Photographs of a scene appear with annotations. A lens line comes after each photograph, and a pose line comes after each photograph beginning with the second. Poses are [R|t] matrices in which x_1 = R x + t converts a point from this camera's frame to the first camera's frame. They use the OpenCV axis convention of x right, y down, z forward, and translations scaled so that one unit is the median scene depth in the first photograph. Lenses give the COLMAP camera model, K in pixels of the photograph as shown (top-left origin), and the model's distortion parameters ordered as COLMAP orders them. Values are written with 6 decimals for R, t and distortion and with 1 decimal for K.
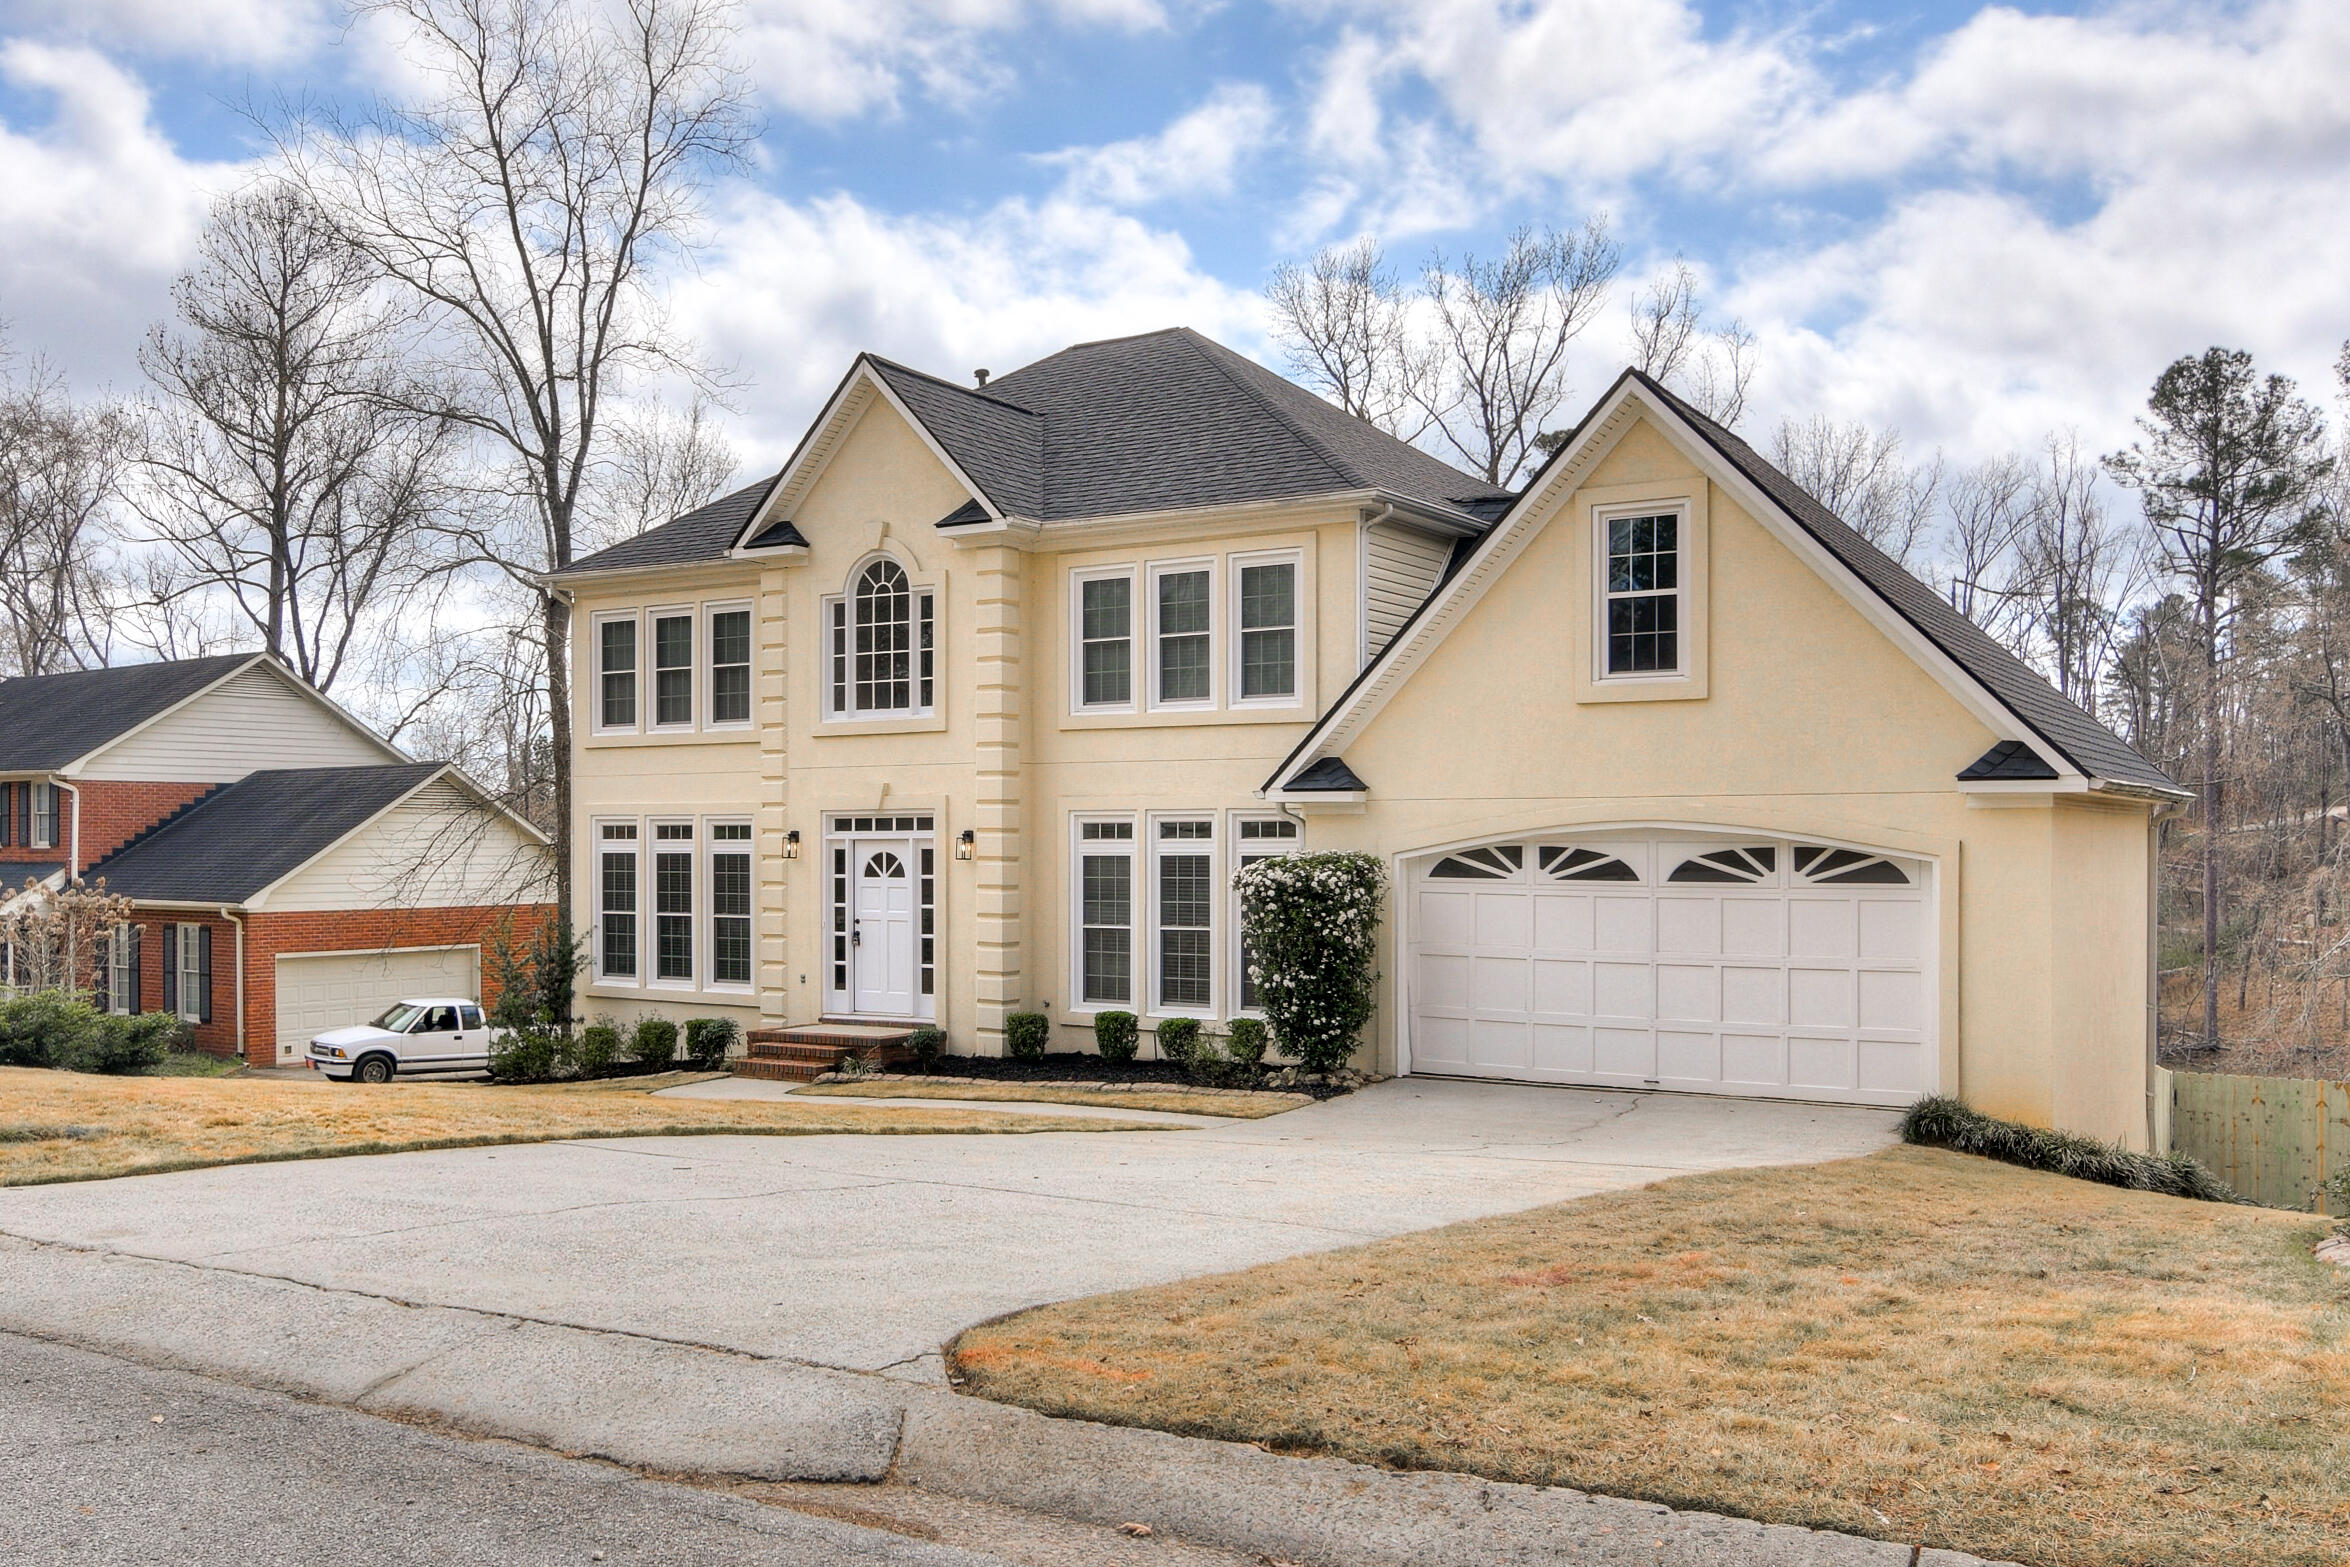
lens RADIAL K [[1883.7, 0, 1167.8], [0, 1883.7, 861.9], [0, 0, 1]] dist [-0.008620, -0.001665]
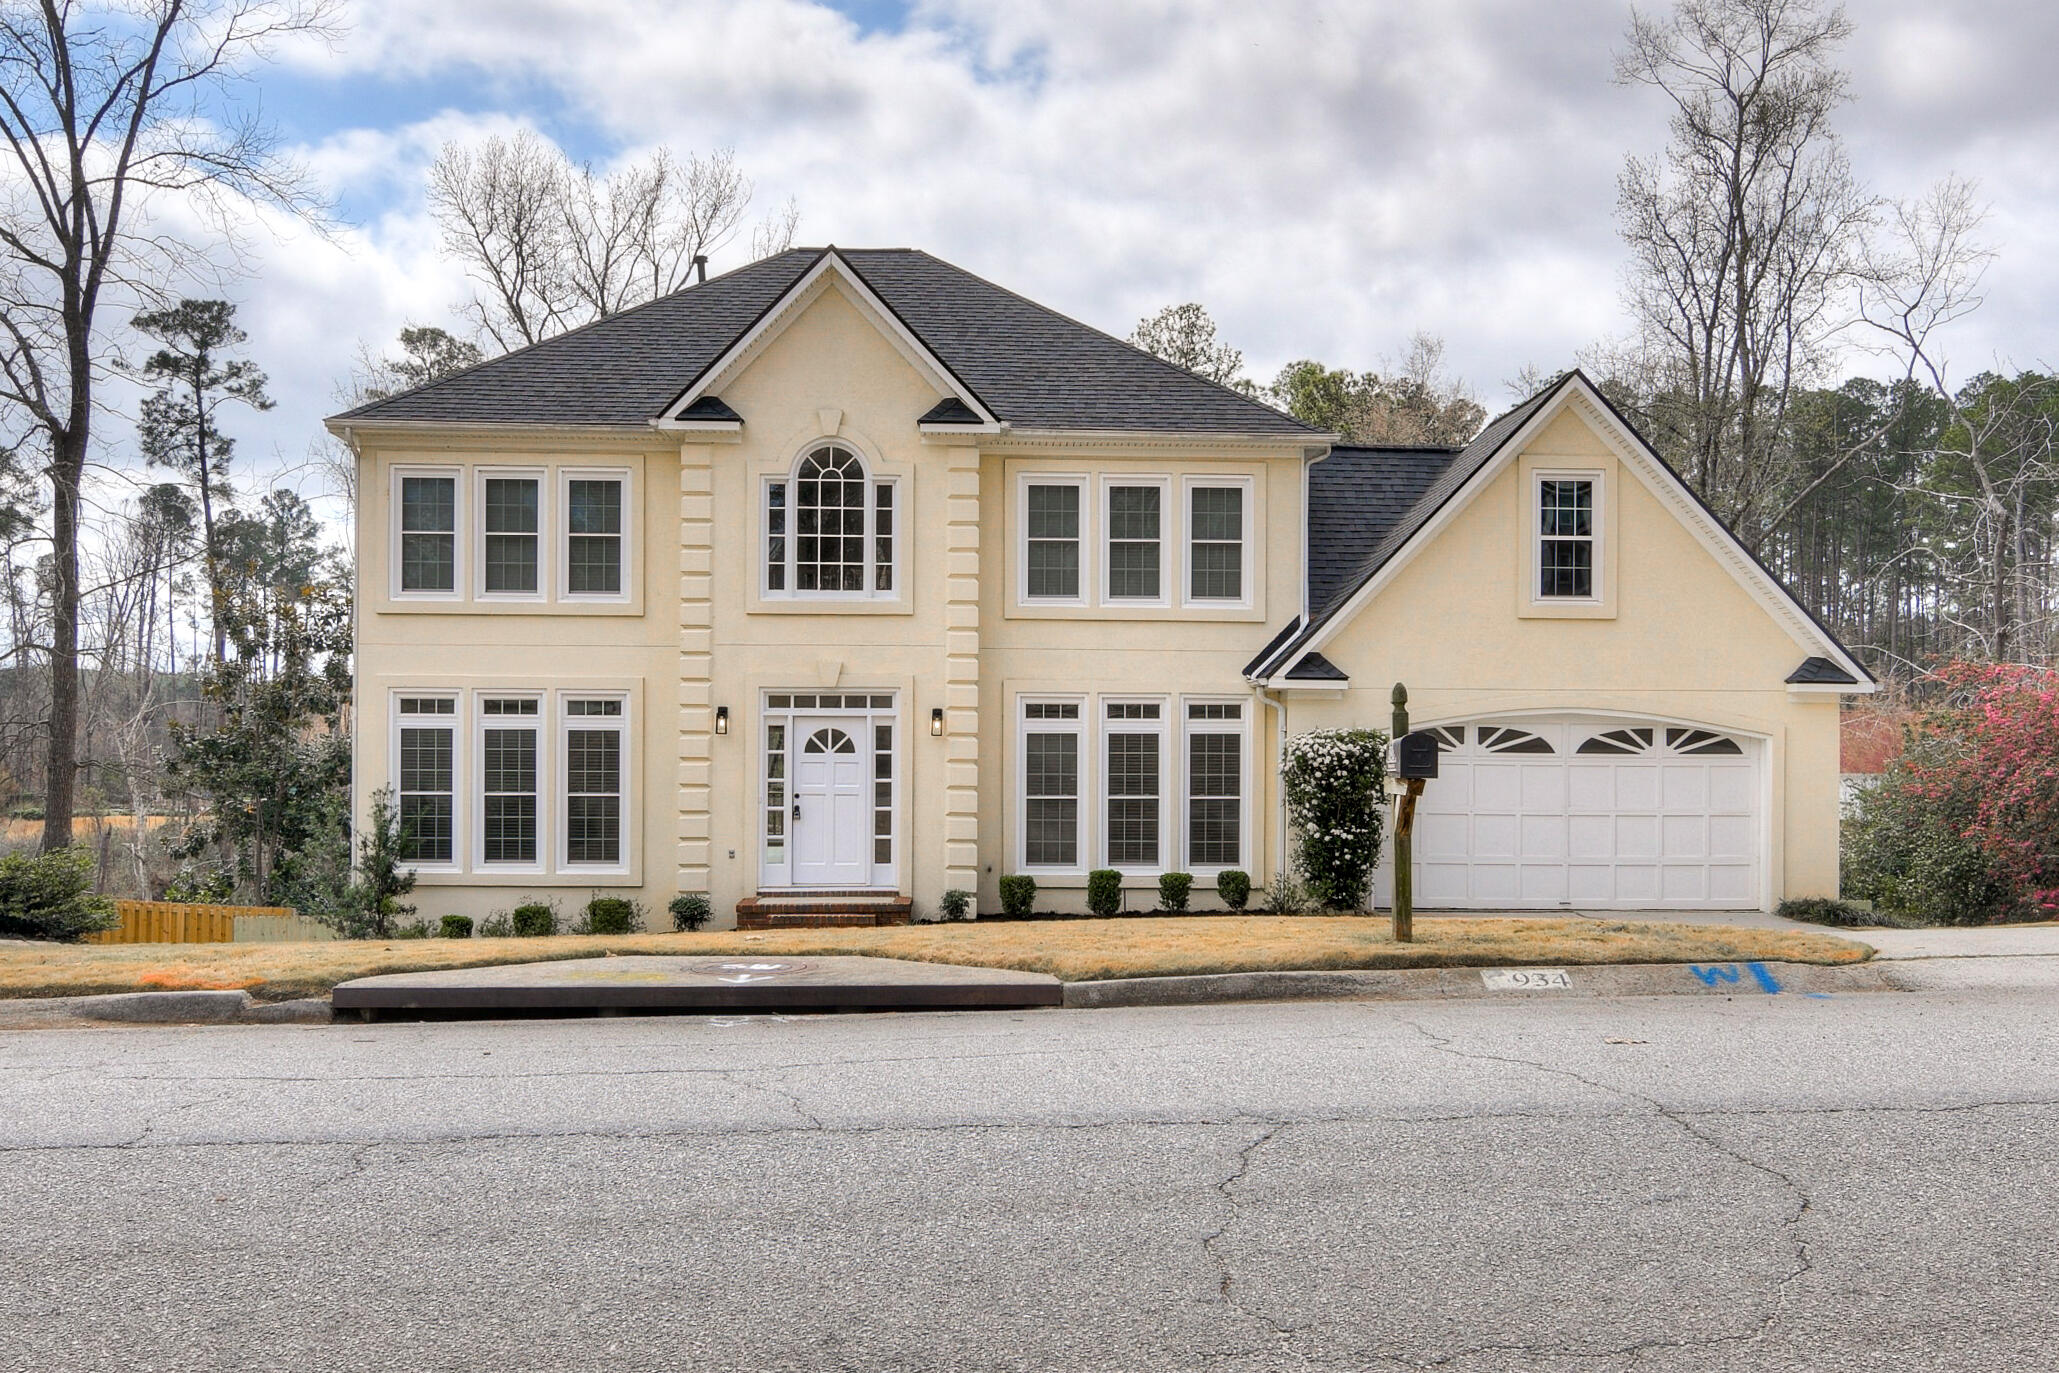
lens RADIAL K [[1650.5, 0, 1023.2], [0, 1650.5, 755.2], [0, 0, 1]] dist [-0.008620, -0.001665]
pose [[0.838951, 0.005570, 0.544179, -0.565831], [-0.000355, 0.999953, -0.009688, 0.018563], [-0.544207, 0.007935, 0.838913, 0.186003]]
